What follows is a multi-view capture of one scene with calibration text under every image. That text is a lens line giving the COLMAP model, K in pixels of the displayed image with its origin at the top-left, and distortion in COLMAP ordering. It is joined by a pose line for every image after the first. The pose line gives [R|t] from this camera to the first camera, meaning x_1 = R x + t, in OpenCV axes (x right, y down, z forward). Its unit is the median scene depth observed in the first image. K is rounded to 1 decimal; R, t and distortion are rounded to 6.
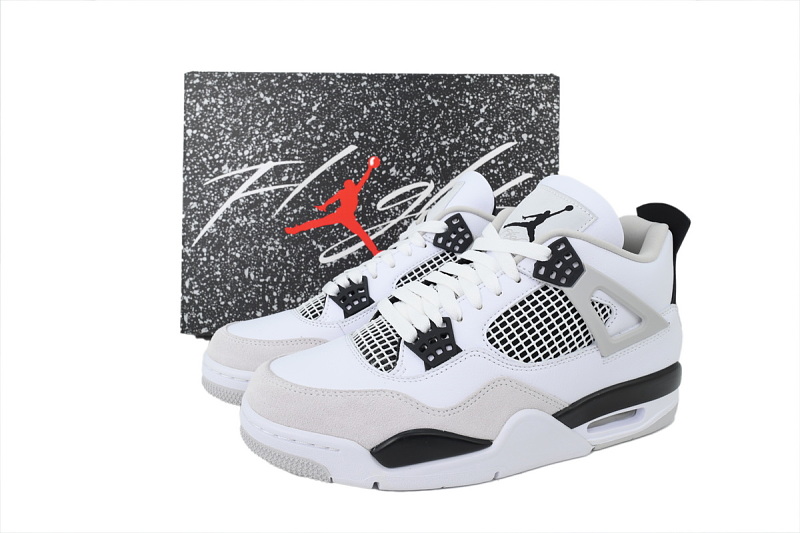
lens RADIAL K [[568.9, 0, 399.6], [0, 568.9, 268.5], [0, 0, 1]] dist [0.027603, -0.001259]
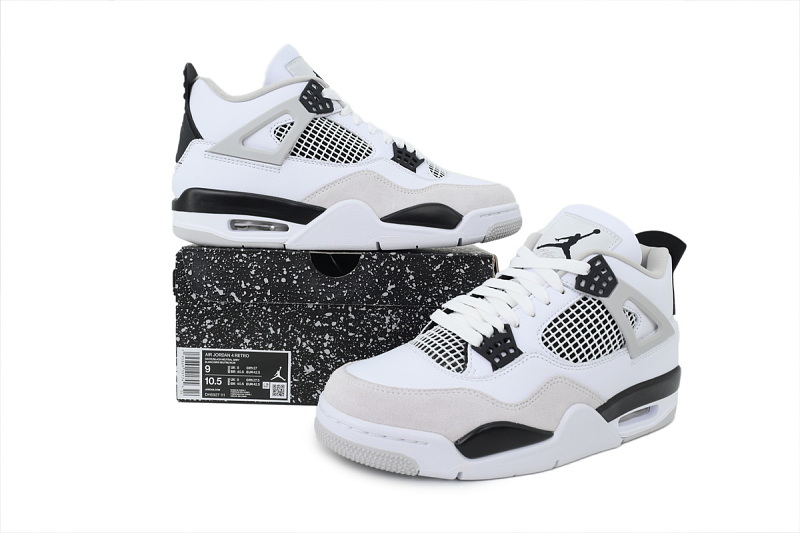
lens RADIAL K [[568.9, 0, 398.4], [0, 568.9, 271.1], [0, 0, 1]] dist [0.027603, -0.001259]
pose [[0.987153, 0.005810, 0.159670, -0.307531], [0.006612, 0.996997, -0.077156, 0.066242], [-0.159639, 0.077220, 0.984151, -0.084371]]
